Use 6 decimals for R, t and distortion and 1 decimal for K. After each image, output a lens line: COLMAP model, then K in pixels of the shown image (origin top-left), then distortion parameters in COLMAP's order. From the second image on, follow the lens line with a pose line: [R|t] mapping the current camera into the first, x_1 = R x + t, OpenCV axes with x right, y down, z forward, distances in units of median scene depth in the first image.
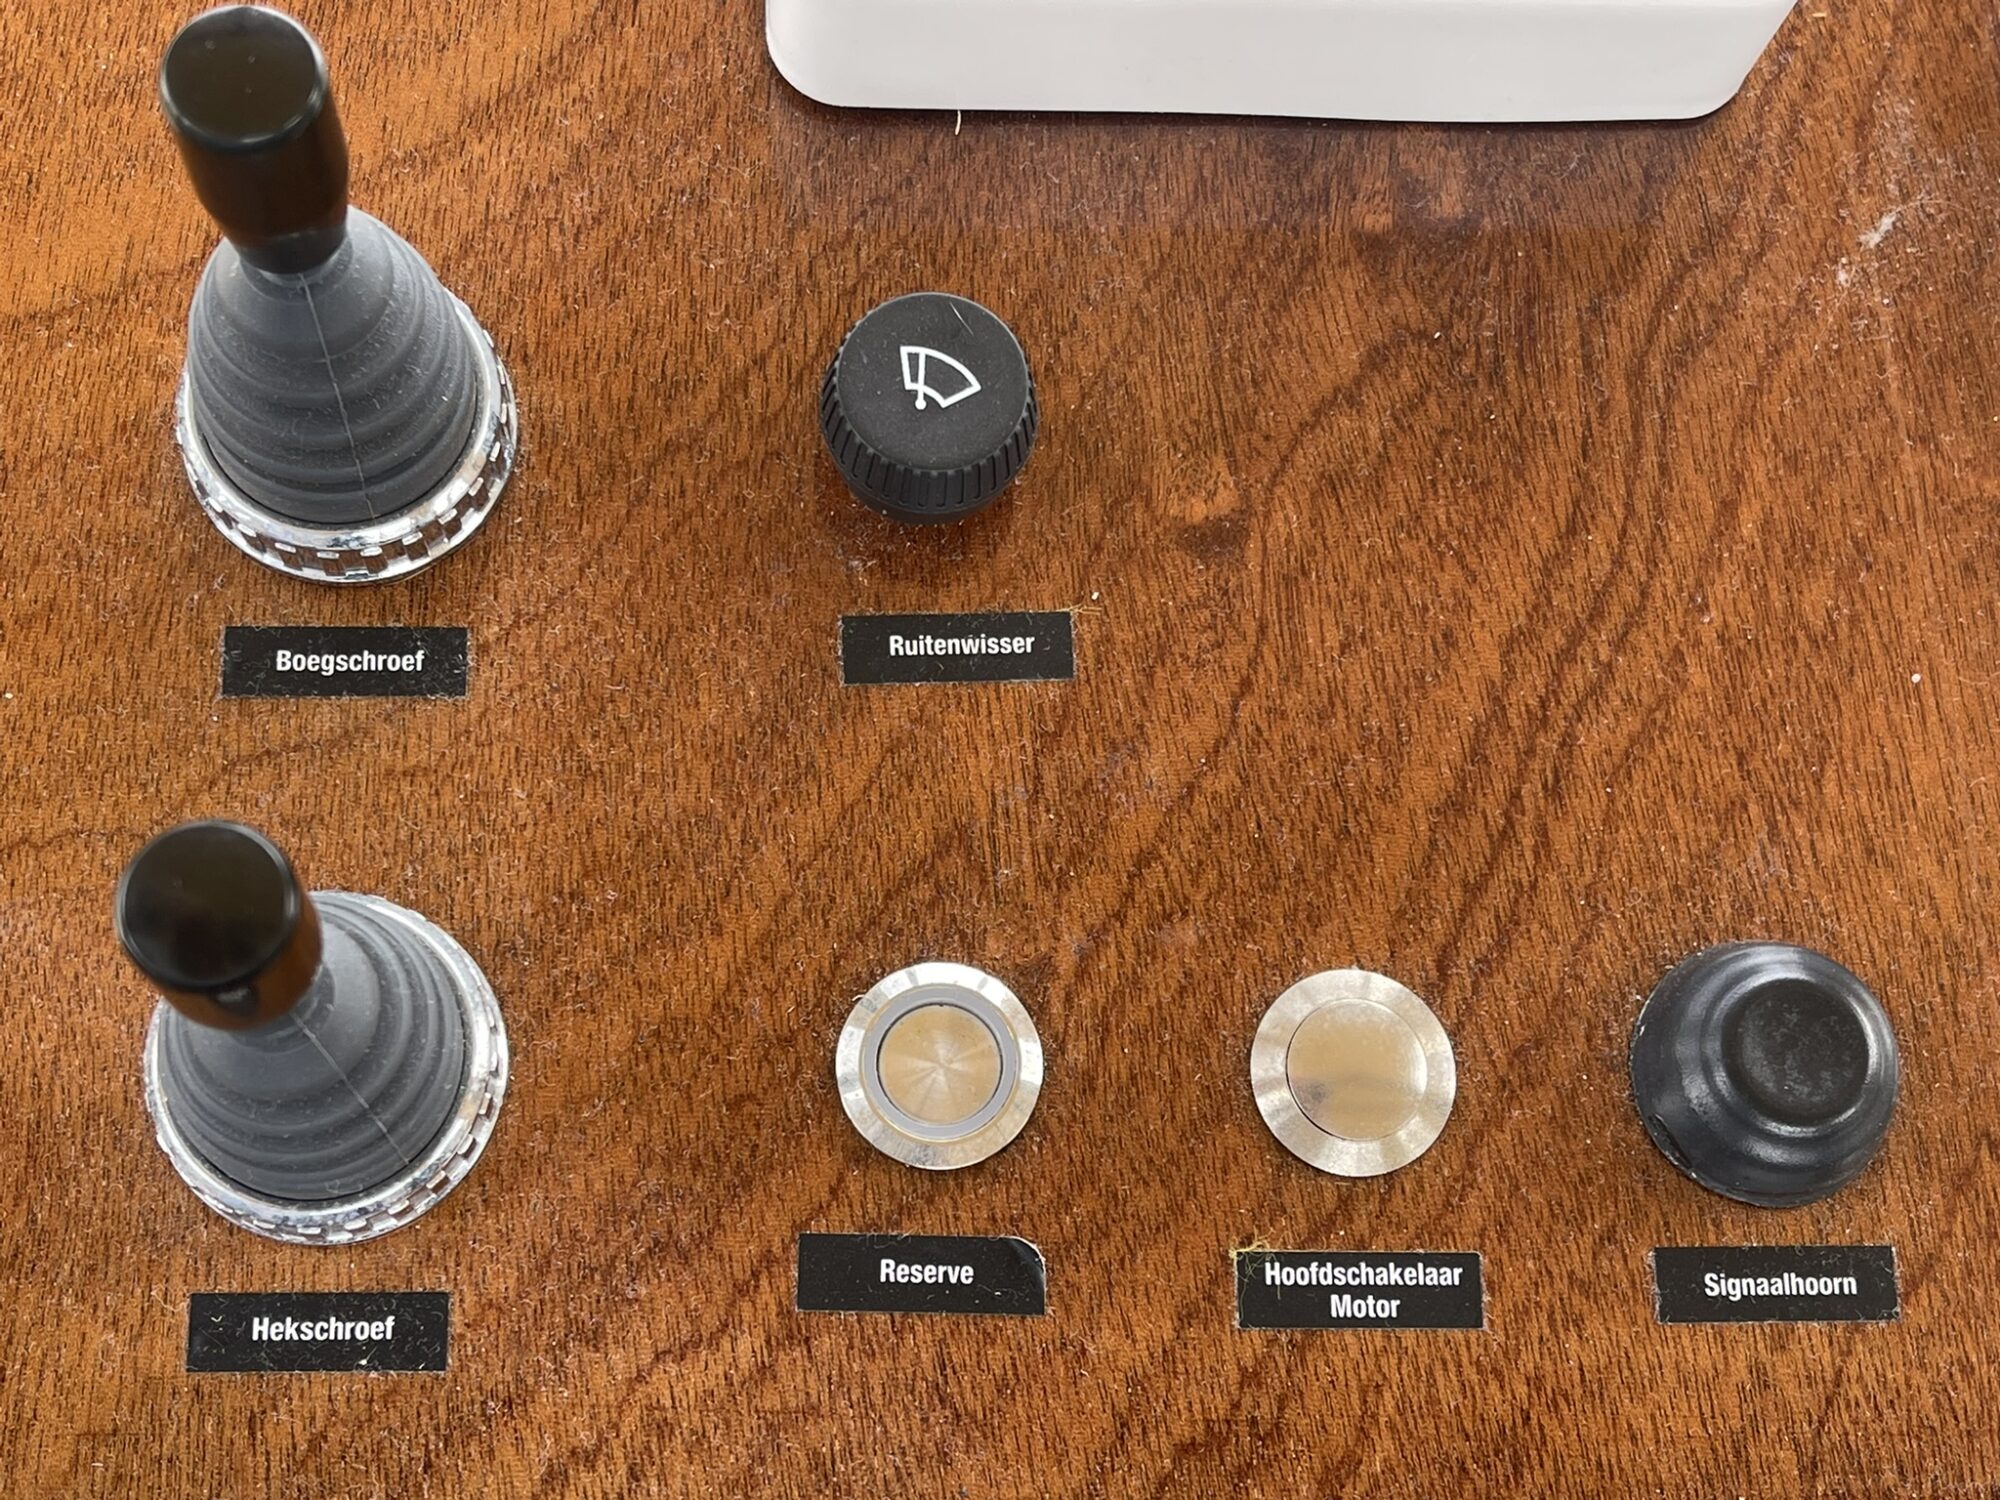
lens RADIAL K [[2790.2, 0, 996.3], [0, 2790.2, 735.2], [0, 0, 1]] dist [0.078793, 0.000000]
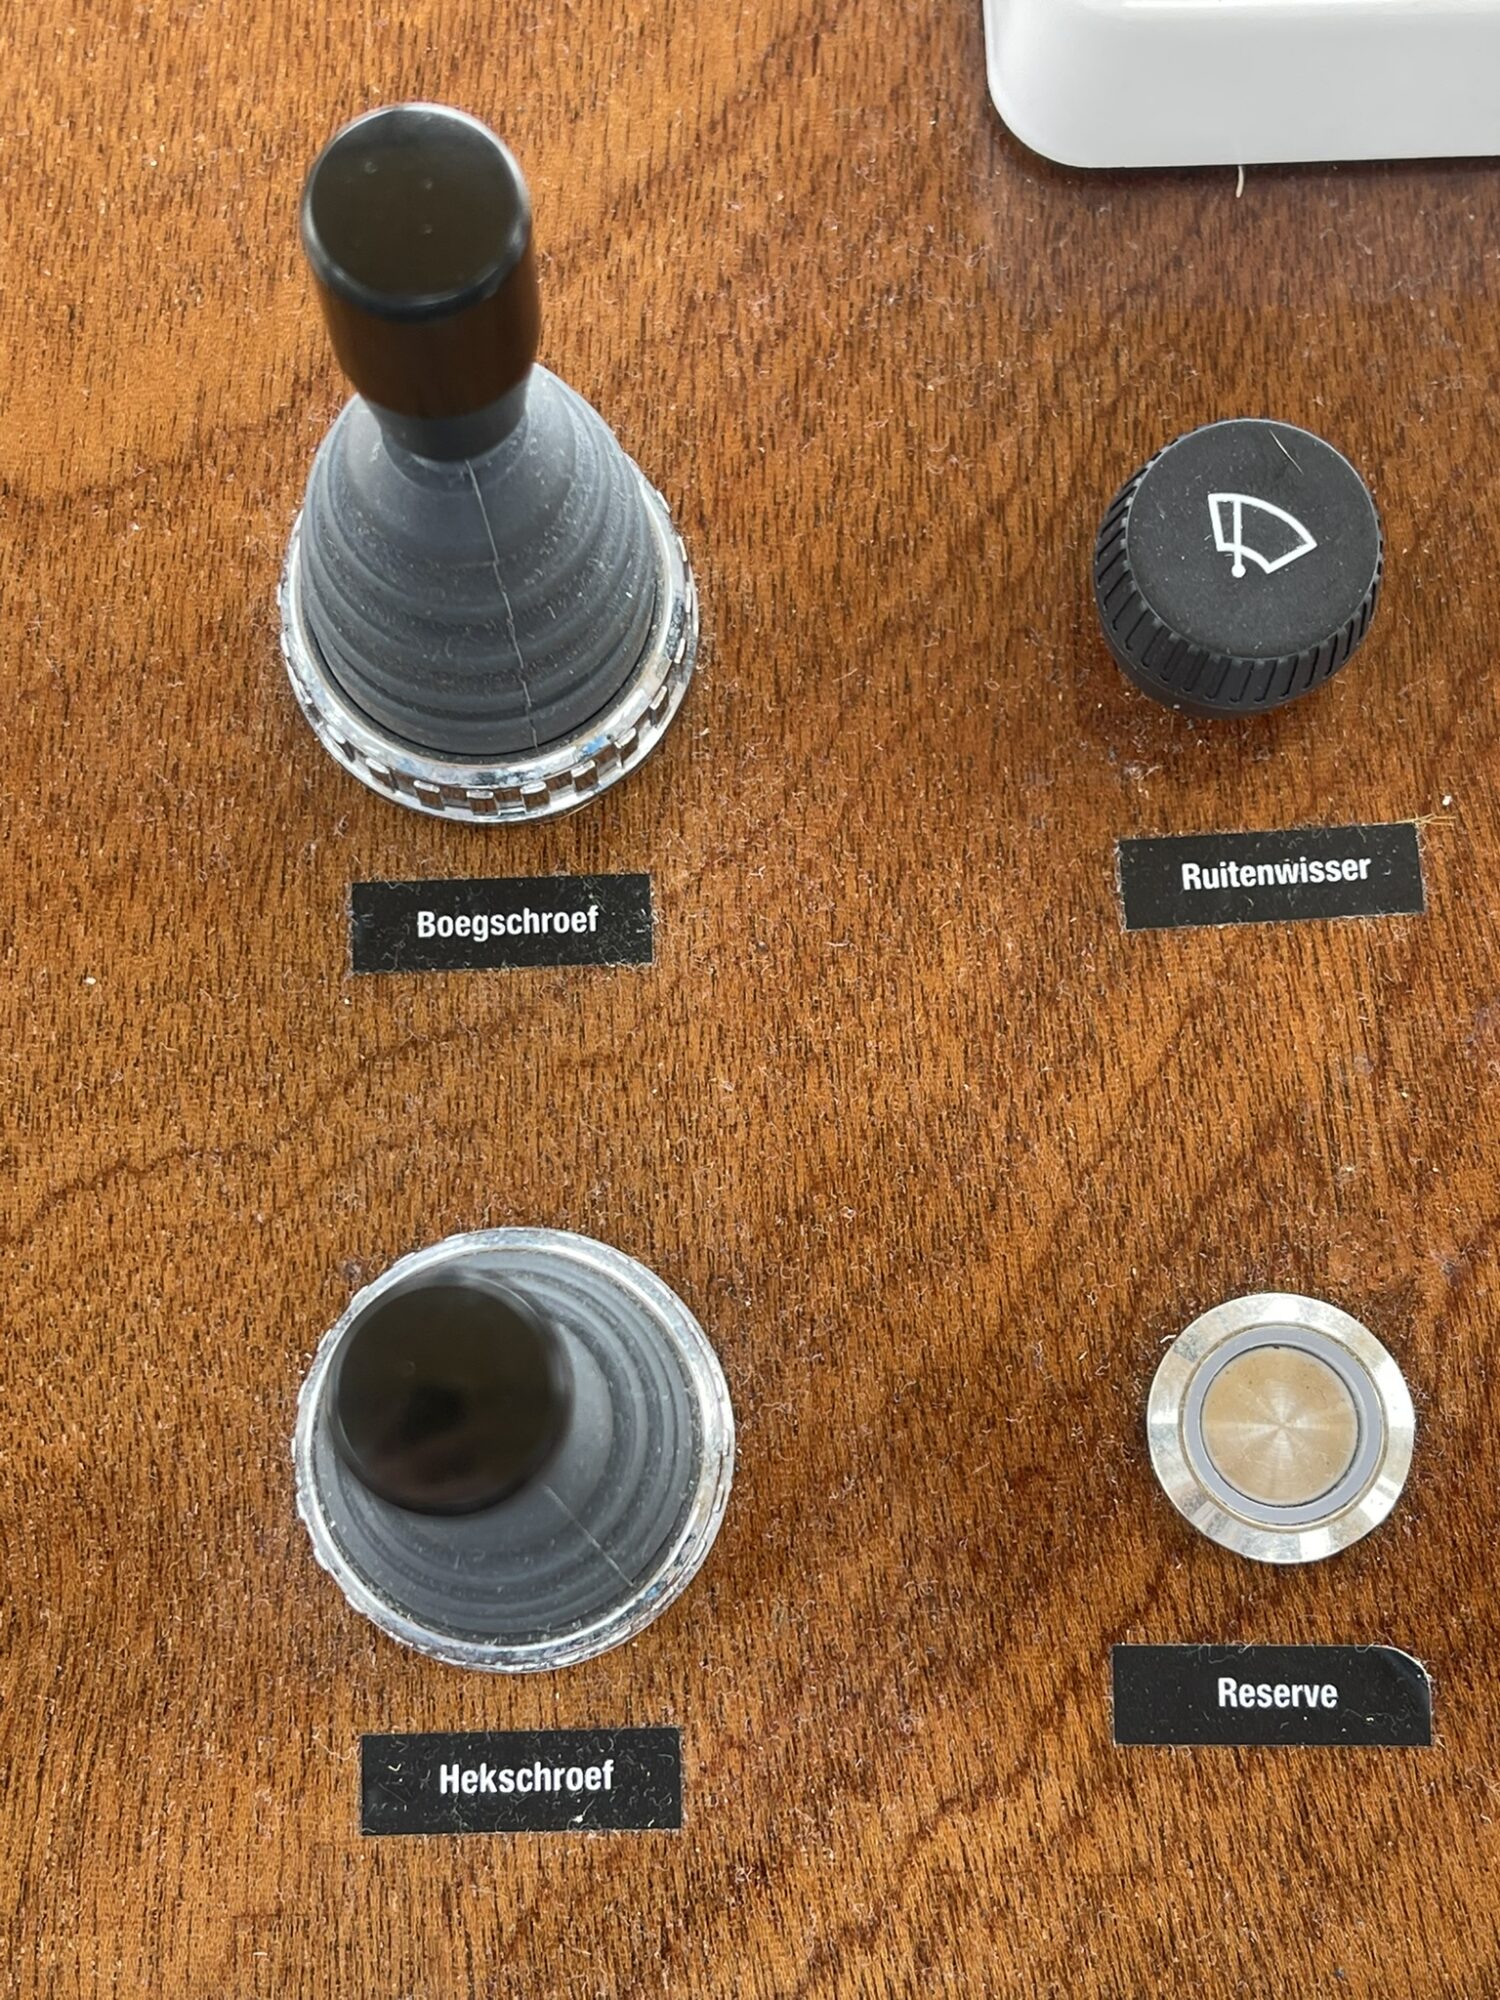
lens RADIAL K [[2790.2, 0, 762.3], [0, 2790.2, 987.7], [0, 0, 1]] dist [0.078793, 0.000000]
pose [[0.997755, -0.026913, -0.061326, -0.110360], [0.032298, 0.995544, 0.088591, -0.075606], [0.058669, -0.090373, 0.994178, 0.217686]]
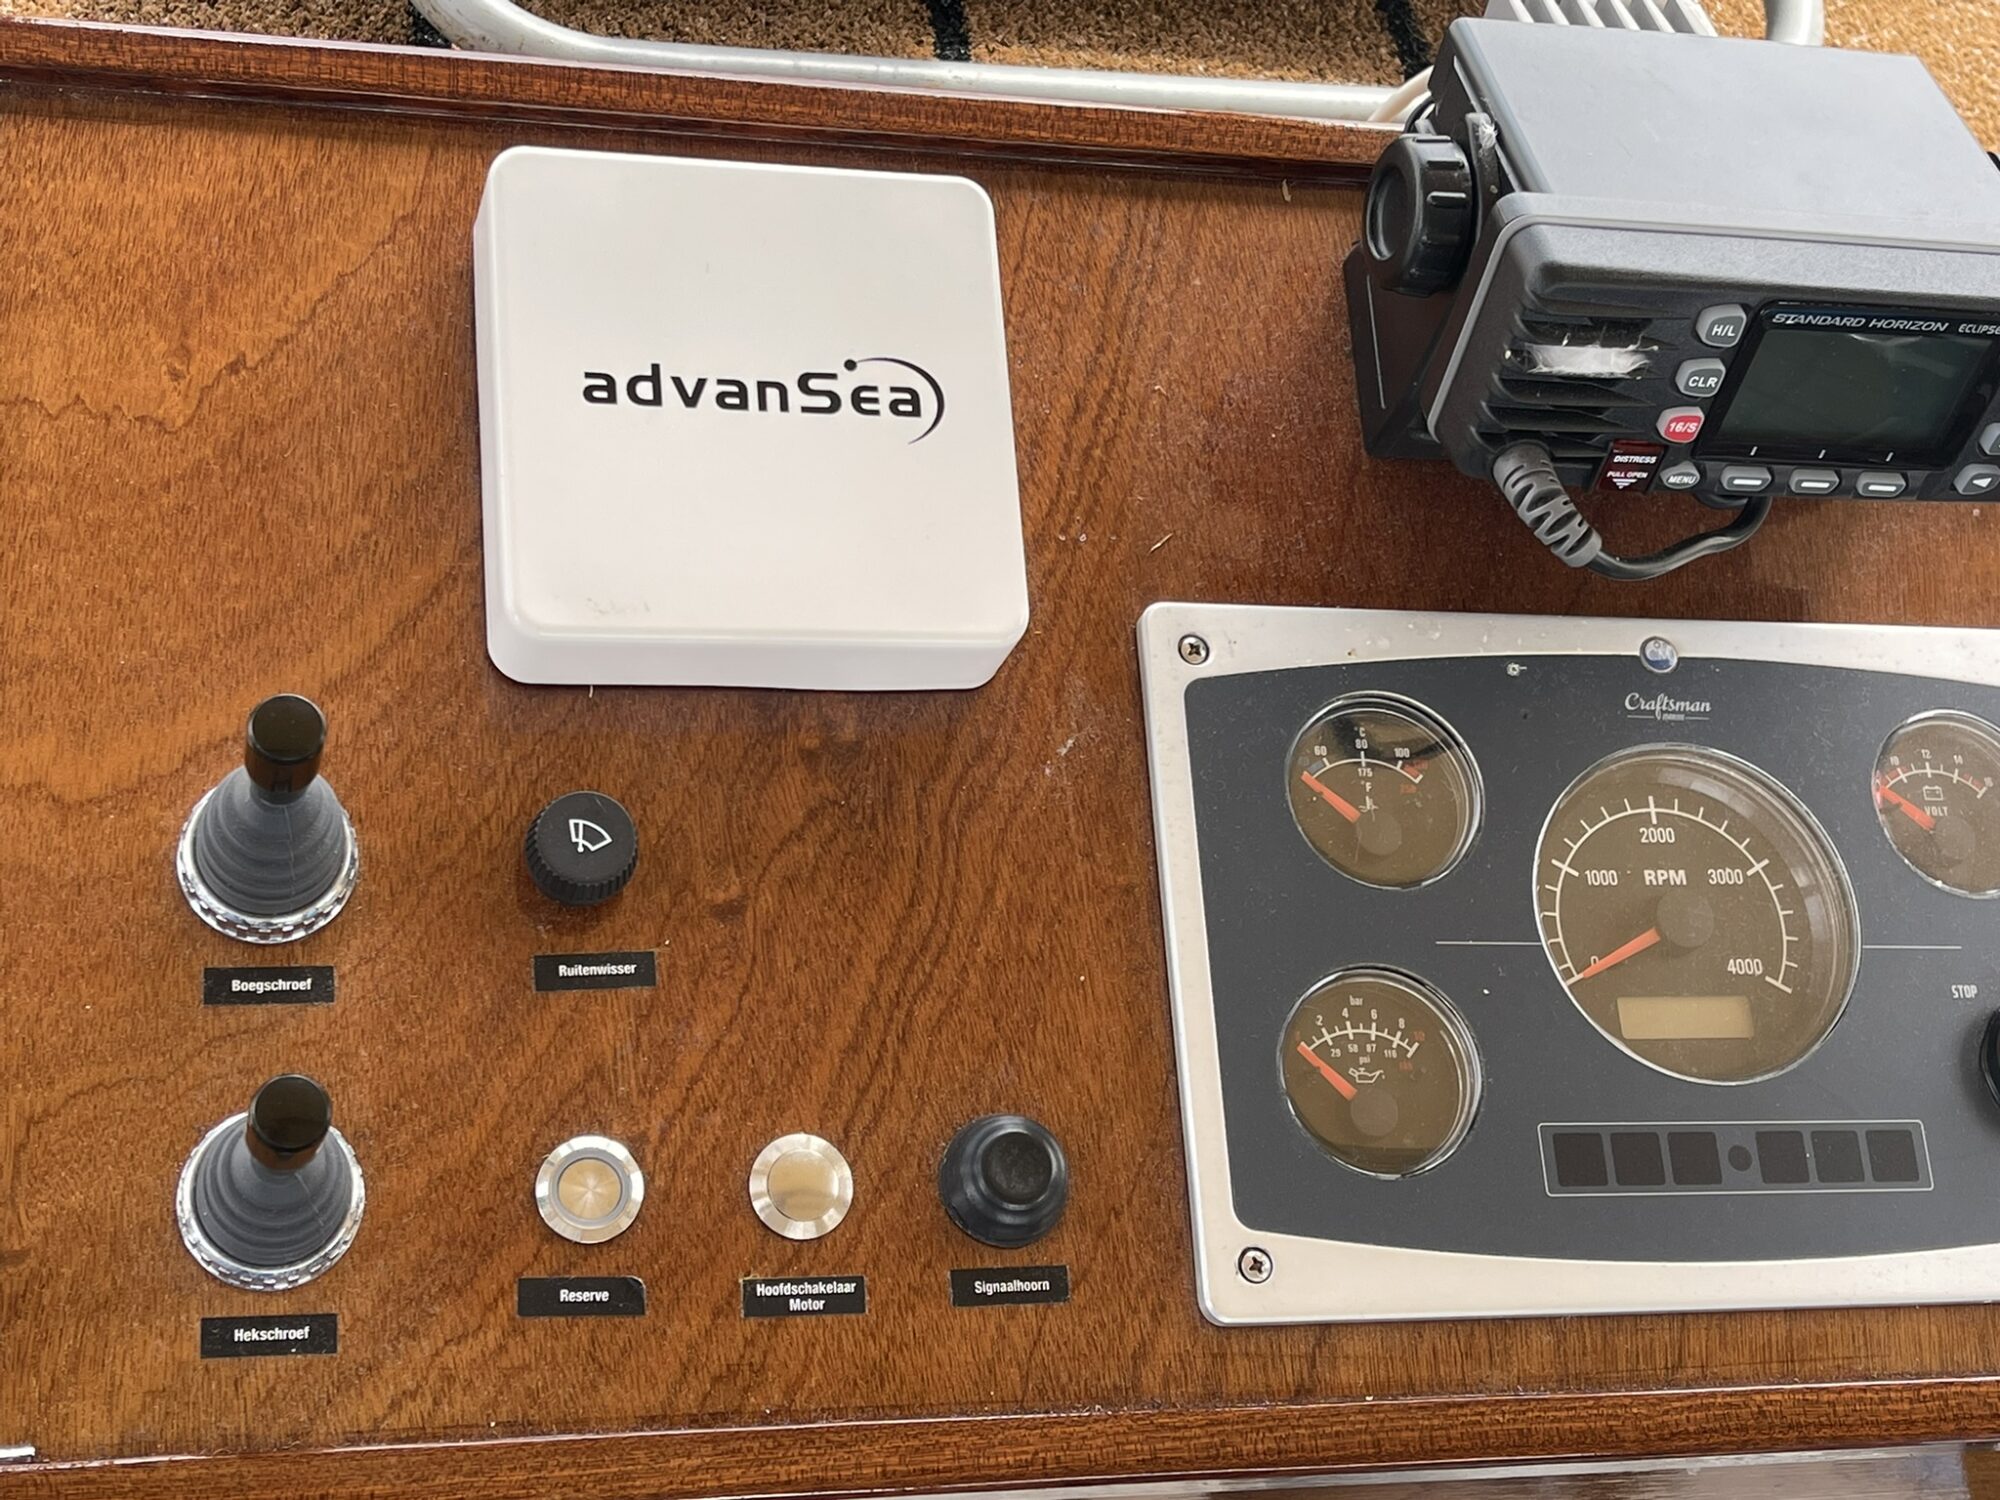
lens RADIAL K [[2790.2, 0, 1003.6], [0, 2790.2, 760.1], [0, 0, 1]] dist [0.078793, 0.000000]
pose [[0.981641, 0.000459, 0.190737, -0.106824], [0.011614, 0.997998, -0.062173, -0.054505], [-0.190383, 0.063247, 0.979670, -0.963235]]
